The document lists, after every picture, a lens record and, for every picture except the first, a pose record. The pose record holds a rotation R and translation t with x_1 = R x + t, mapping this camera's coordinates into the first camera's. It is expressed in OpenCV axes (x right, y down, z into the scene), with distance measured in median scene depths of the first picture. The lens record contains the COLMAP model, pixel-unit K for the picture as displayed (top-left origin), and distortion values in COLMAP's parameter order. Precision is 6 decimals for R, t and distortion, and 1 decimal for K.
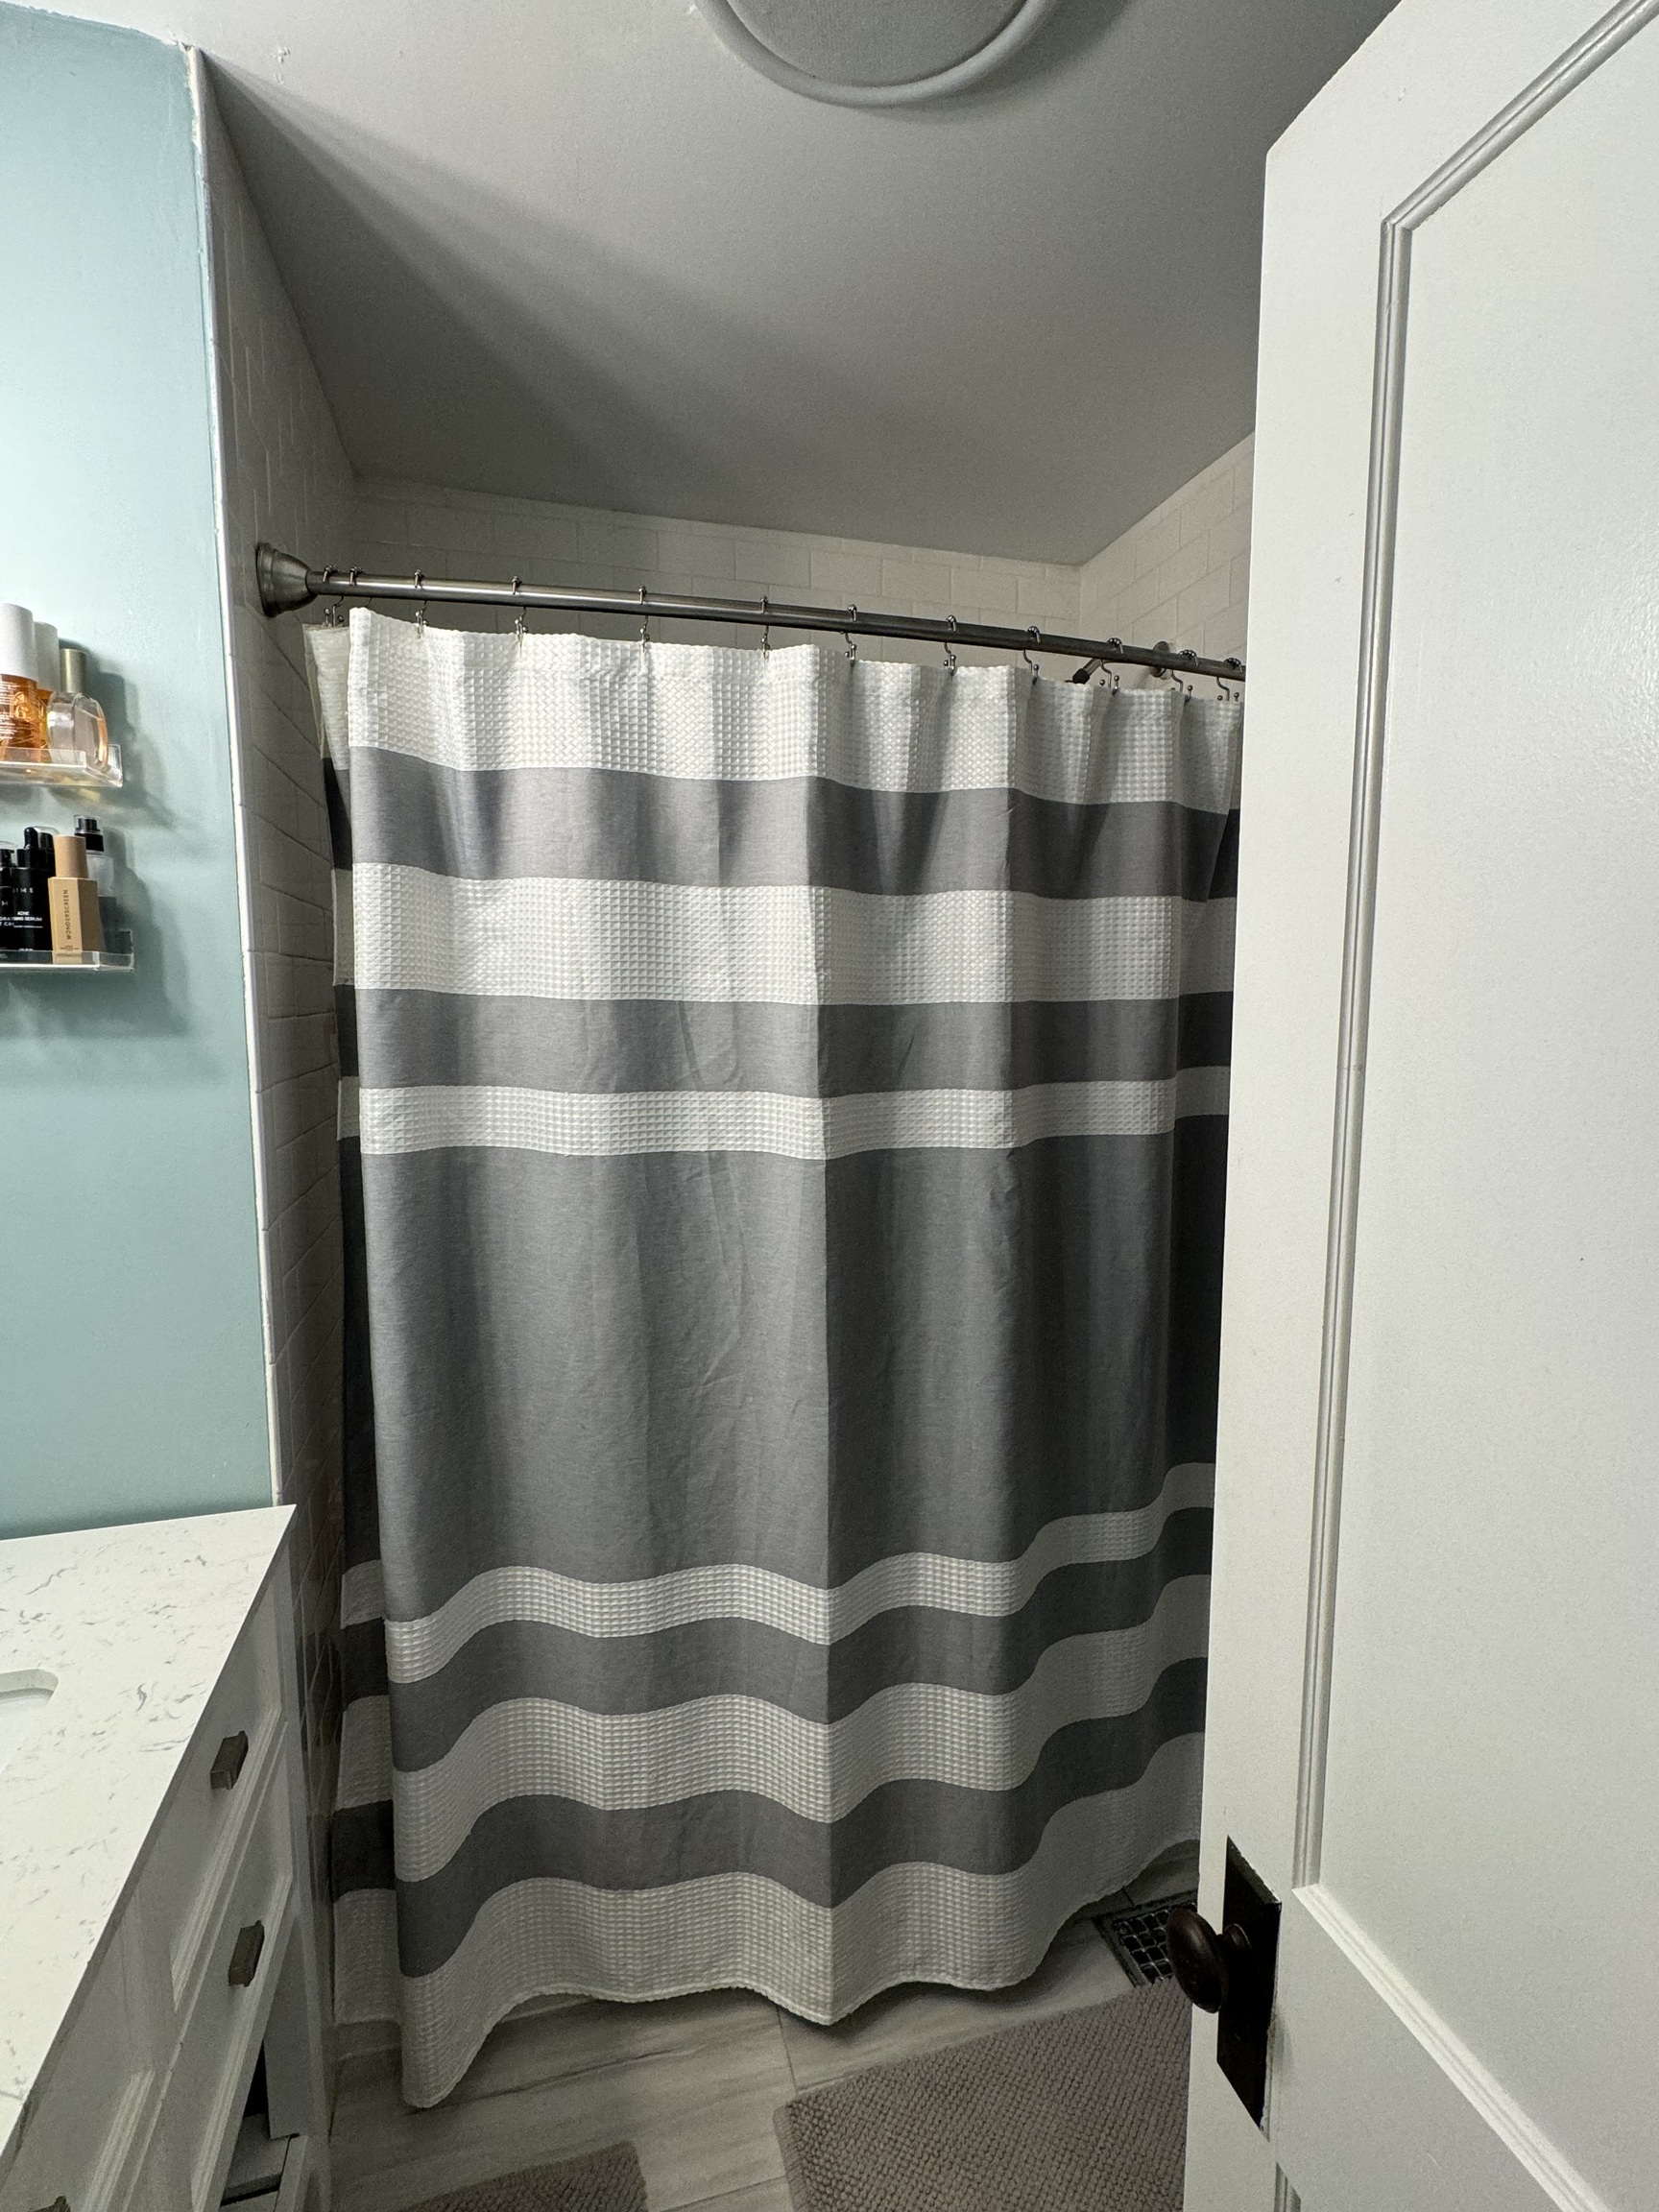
lens RADIAL K [[1060.0, 0, 827.0], [0, 1060.0, 1108.6], [0, 0, 1]] dist [-0.001547, -0.000746]
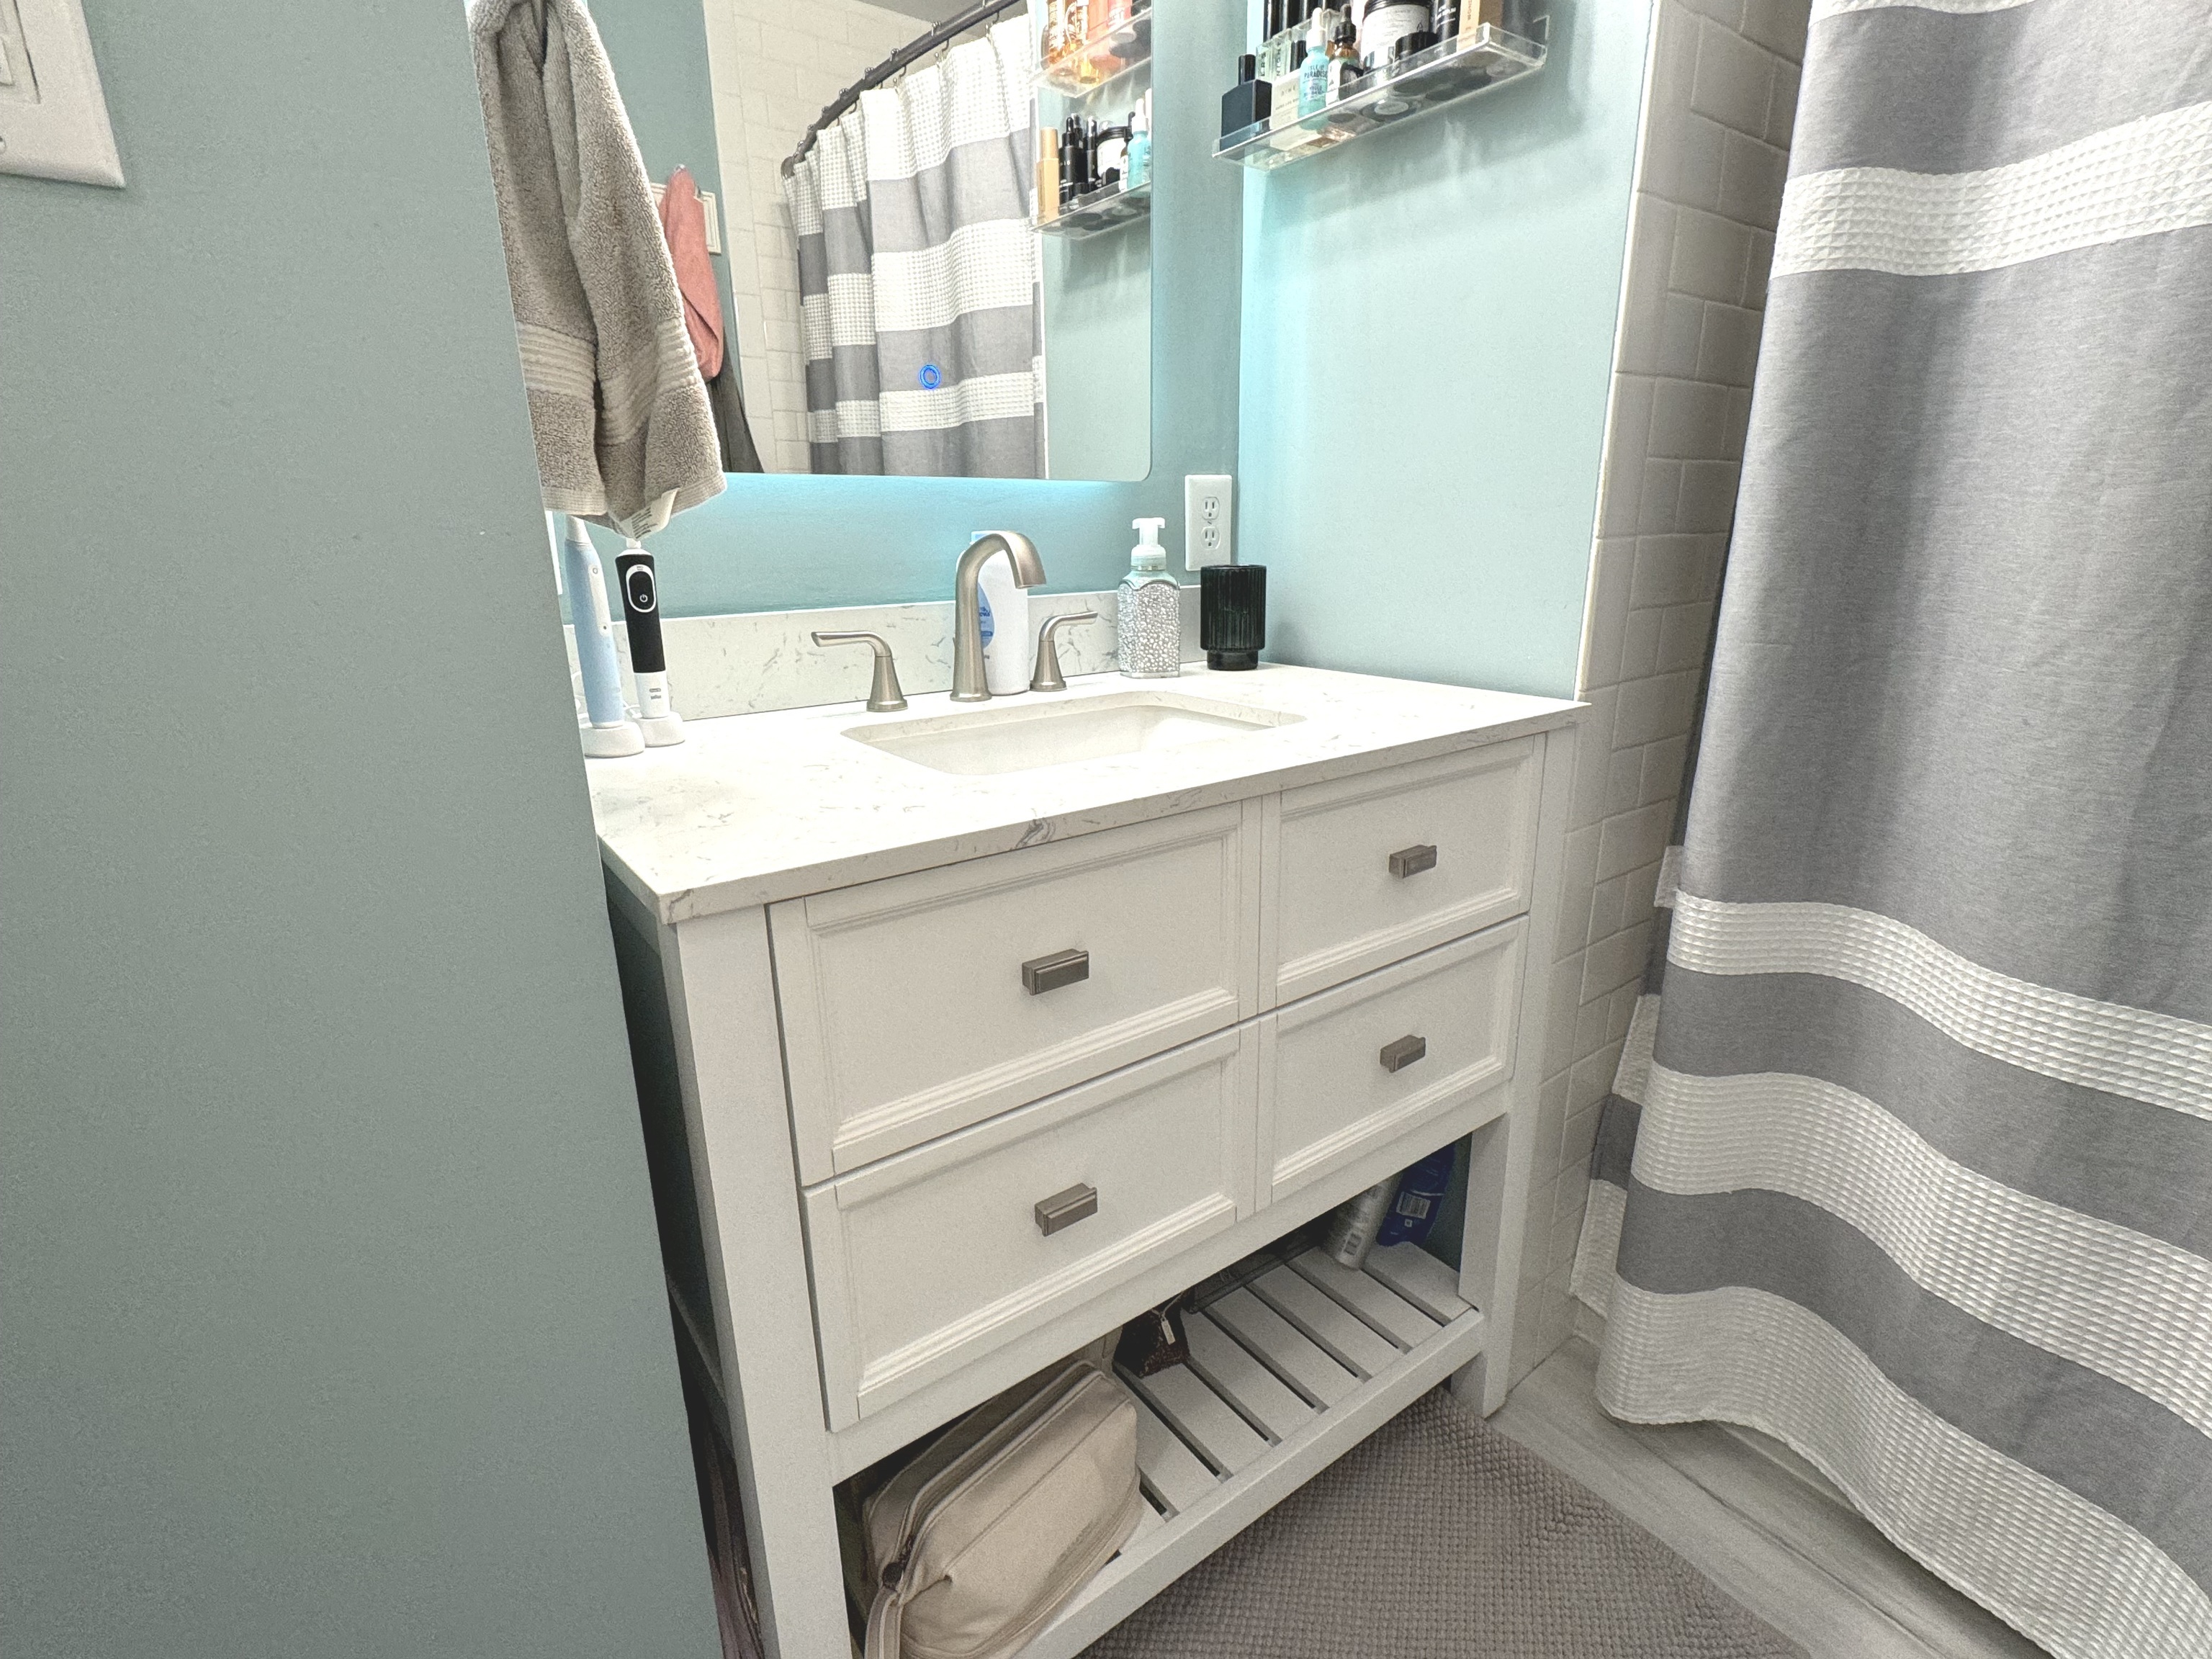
lens RADIAL K [[1060.0, 0, 1106.9], [0, 1060.0, 835.0], [0, 0, 1]] dist [-0.001547, -0.000746]
pose [[0.361549, 0.260901, -0.895105, 0.155947], [-0.086075, 0.965290, 0.246591, 0.250025], [0.928371, -0.012108, 0.371456, 0.239345]]
